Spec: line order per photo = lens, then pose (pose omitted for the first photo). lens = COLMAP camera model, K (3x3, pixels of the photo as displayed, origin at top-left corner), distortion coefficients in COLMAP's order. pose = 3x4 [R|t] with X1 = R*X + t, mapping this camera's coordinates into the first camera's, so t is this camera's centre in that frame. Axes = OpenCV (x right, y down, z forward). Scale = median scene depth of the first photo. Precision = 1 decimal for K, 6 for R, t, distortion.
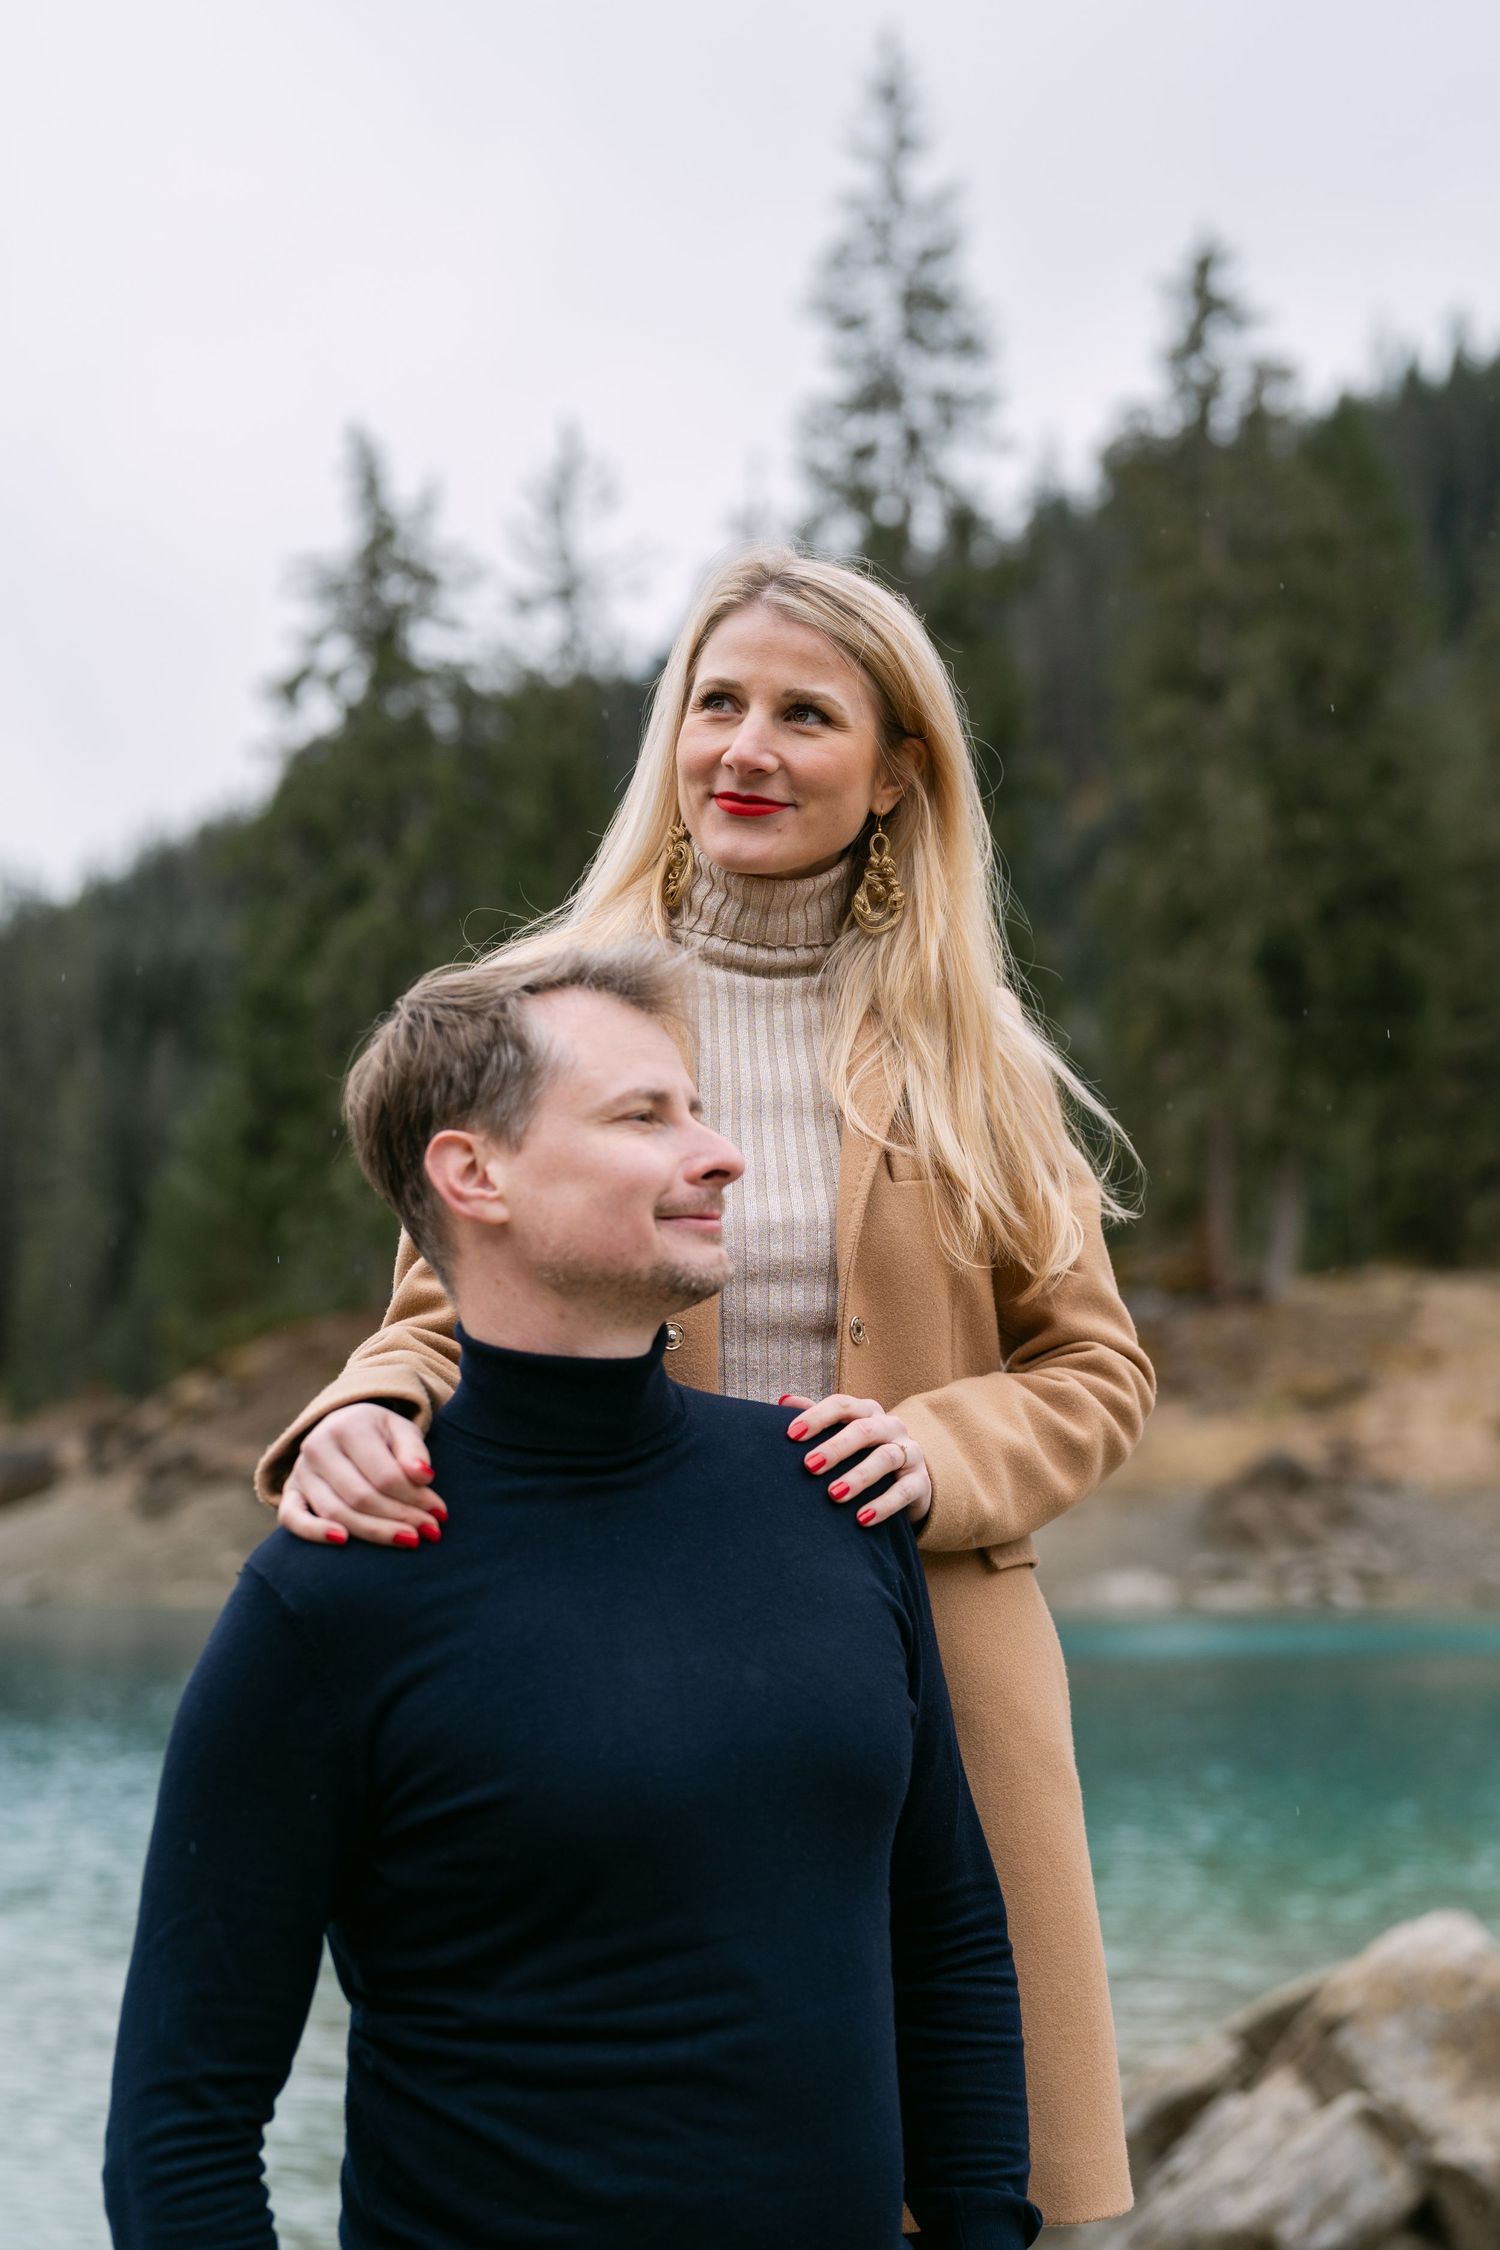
lens RADIAL K [[3632.8, 0, 750.0], [0, 3632.8, 1125.0], [0, 0, 1]] dist [0.000349, 0.031680]
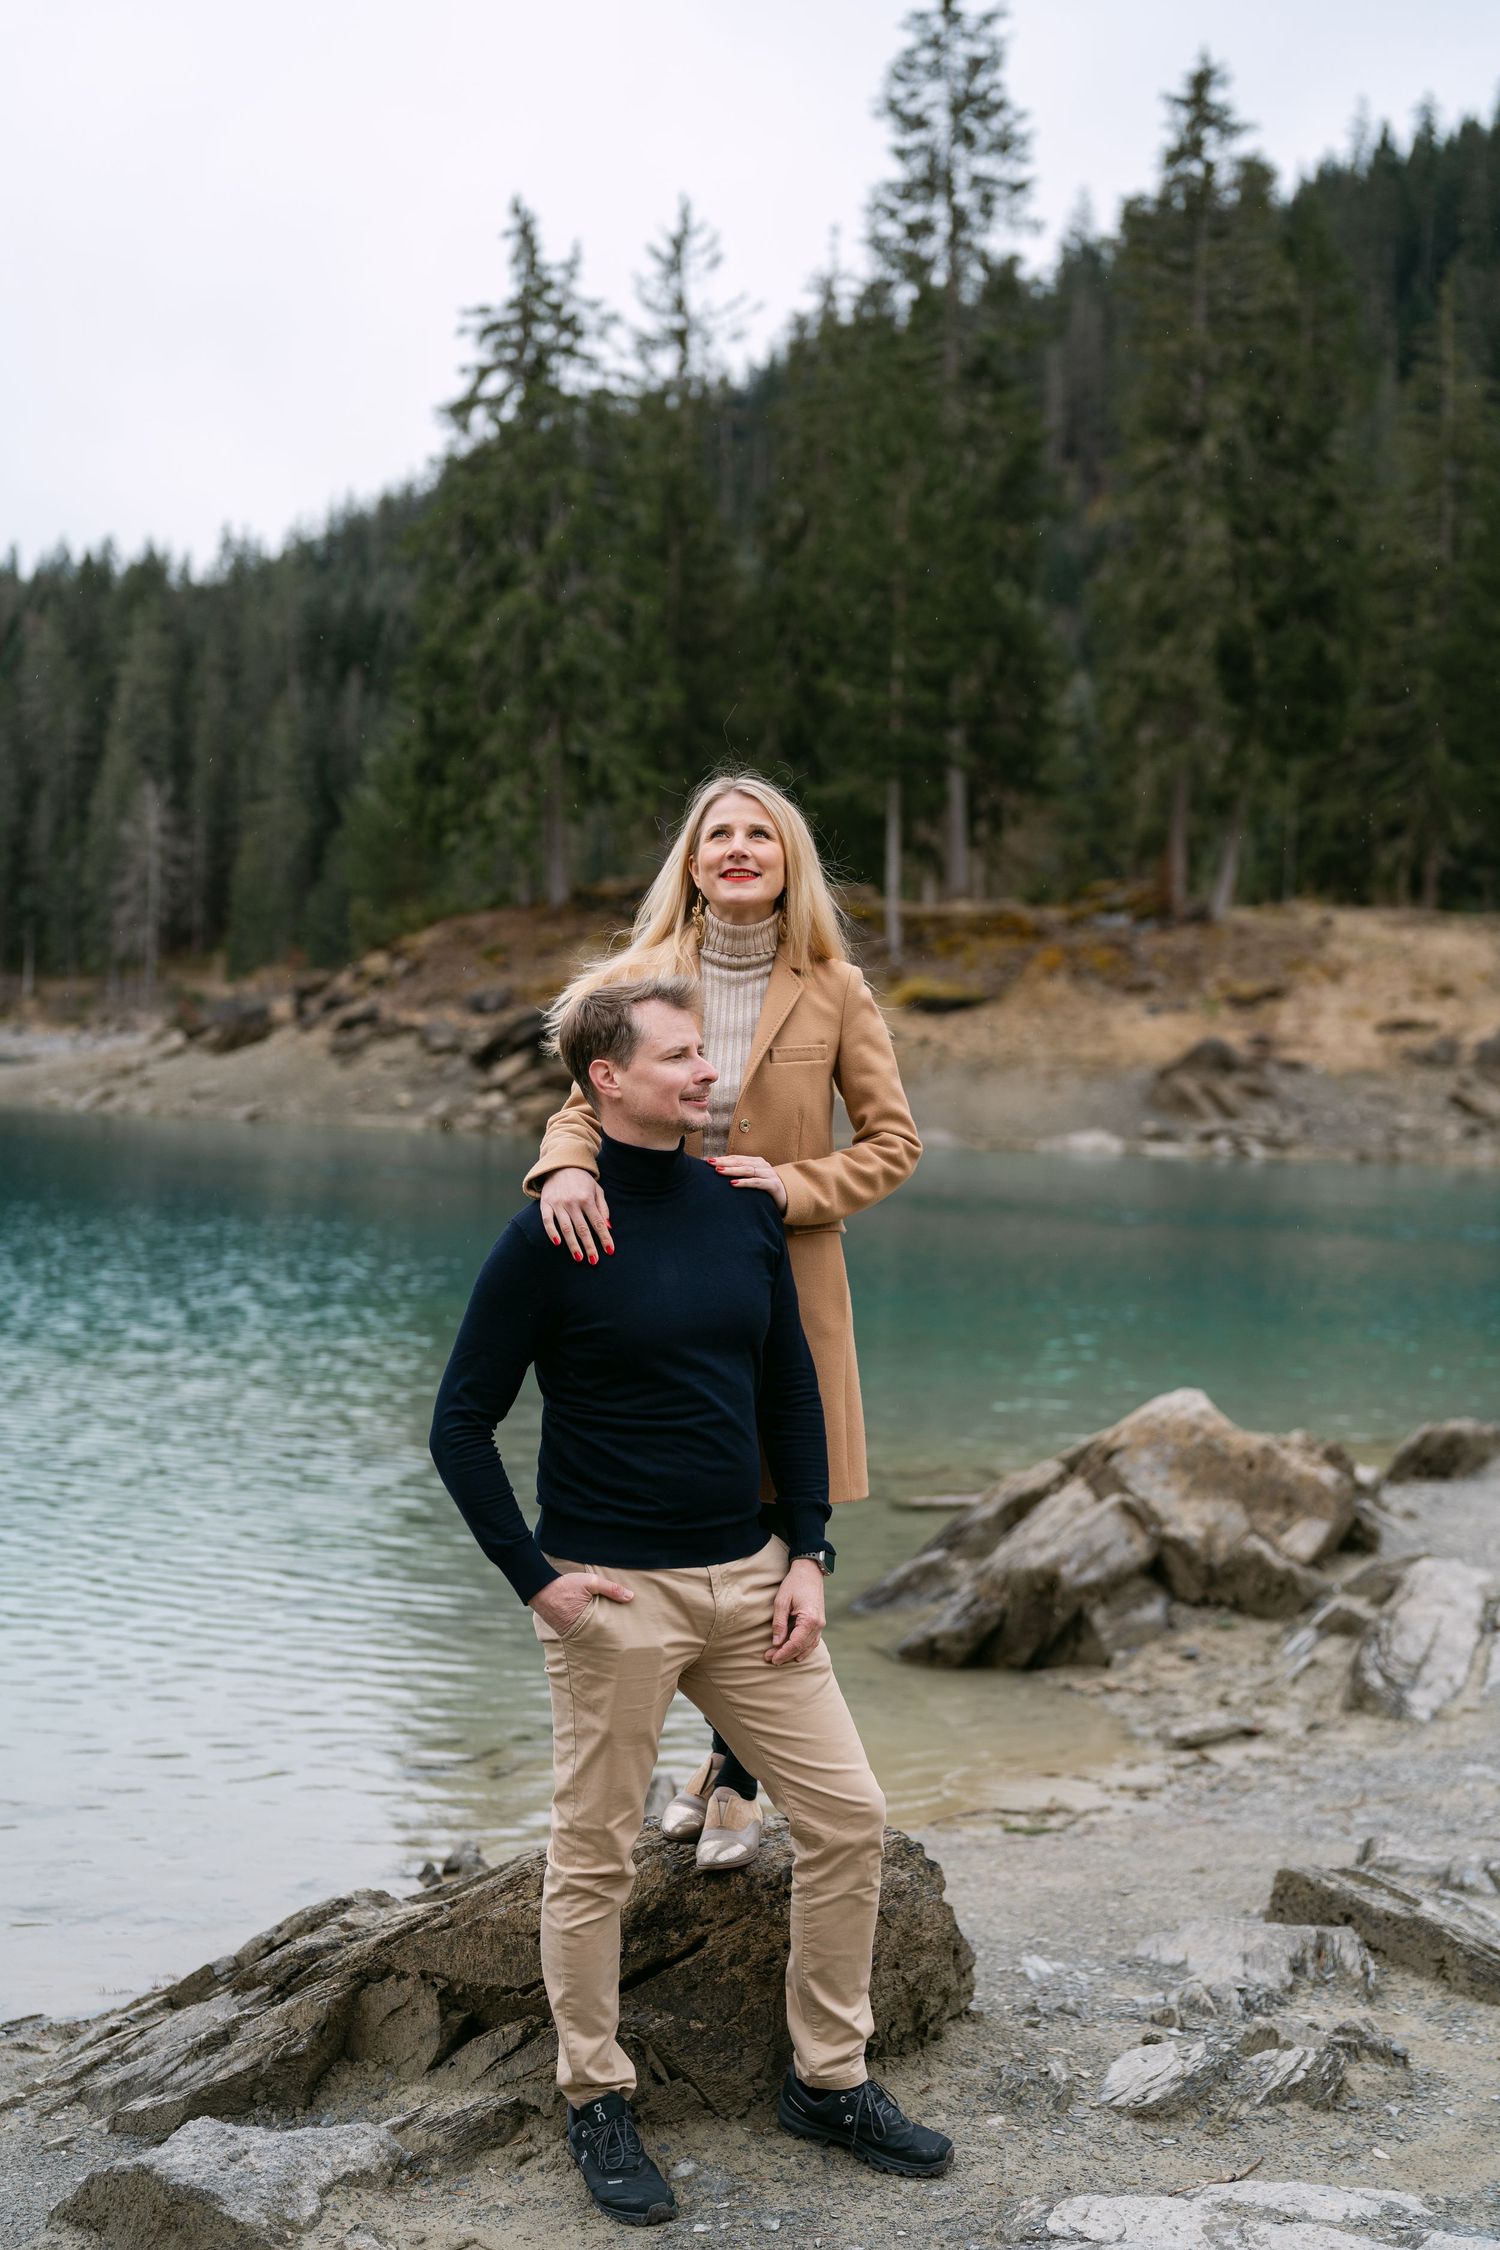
lens RADIAL K [[3855.3, 0, 681.4], [0, 3855.3, 988.8], [0, 0, 1]] dist [-0.019074, 0.183138]
pose [[0.998331, 0.030935, -0.048762, 0.022203], [-0.025199, 0.993144, 0.114150, -0.076980], [0.051959, -0.112731, 0.992266, -0.354524]]
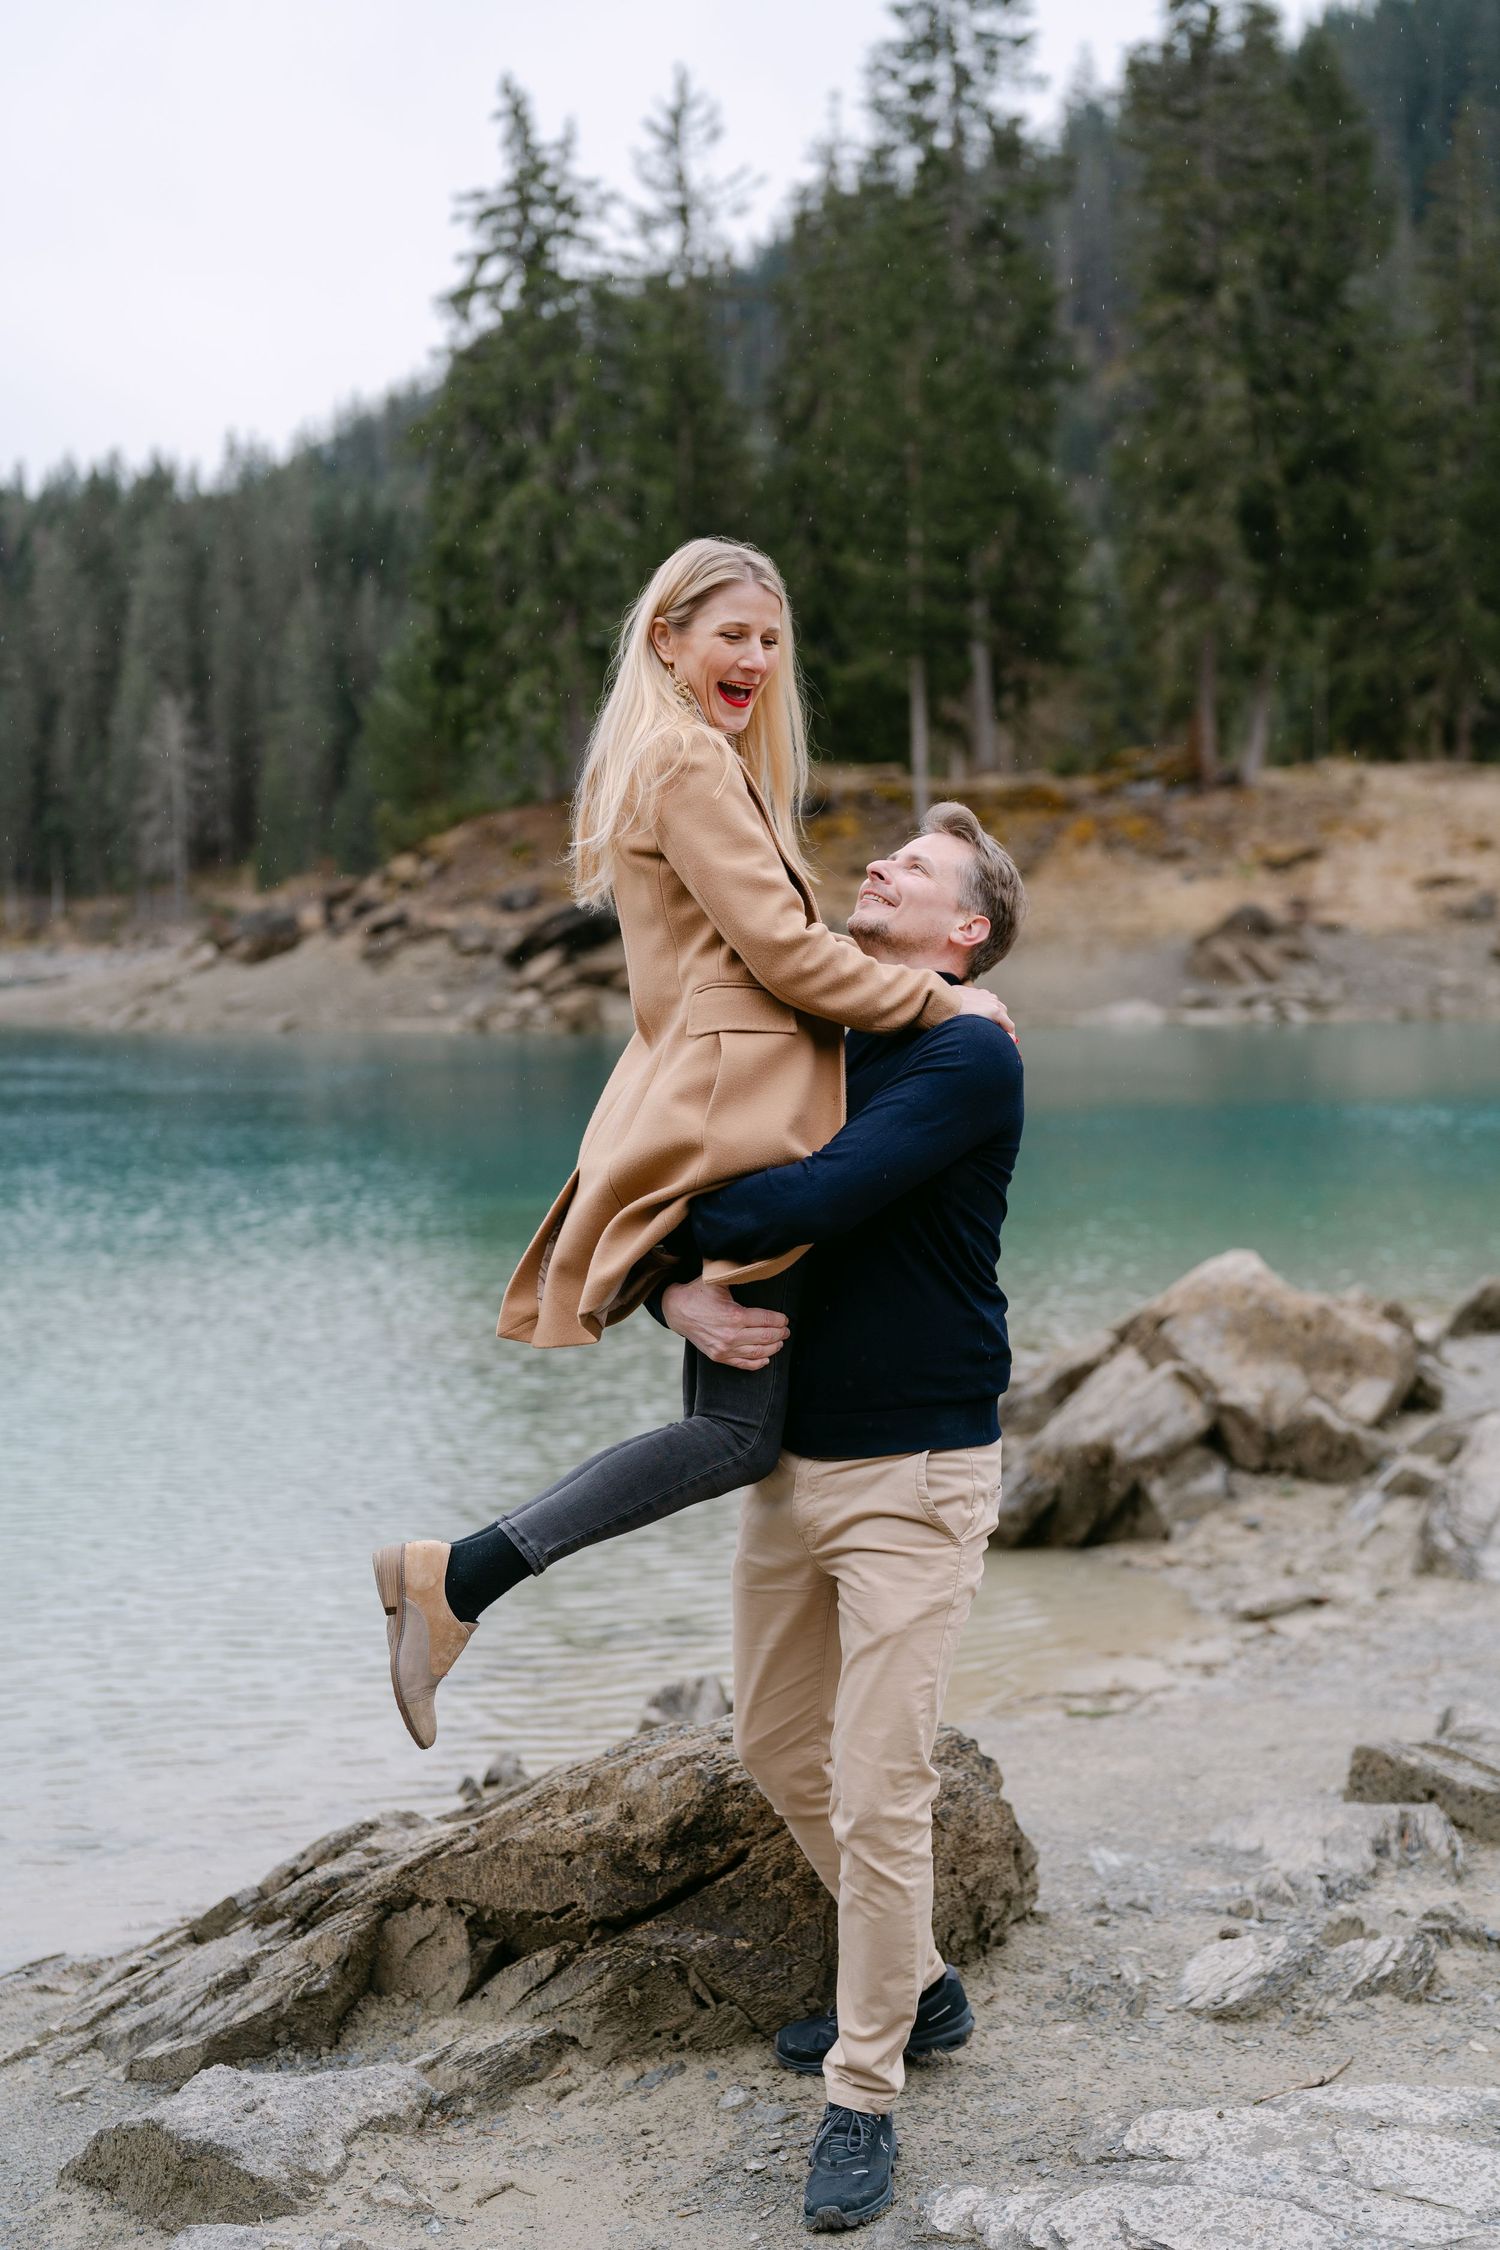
lens RADIAL K [[3632.8, 0, 750.0], [0, 3632.8, 1125.0], [0, 0, 1]] dist [0.000349, 0.031680]
pose [[0.998828, -0.011053, -0.047130, 0.028116], [0.018984, 0.985032, 0.171320, -0.054315], [0.044531, -0.172014, 0.984087, -0.270175]]
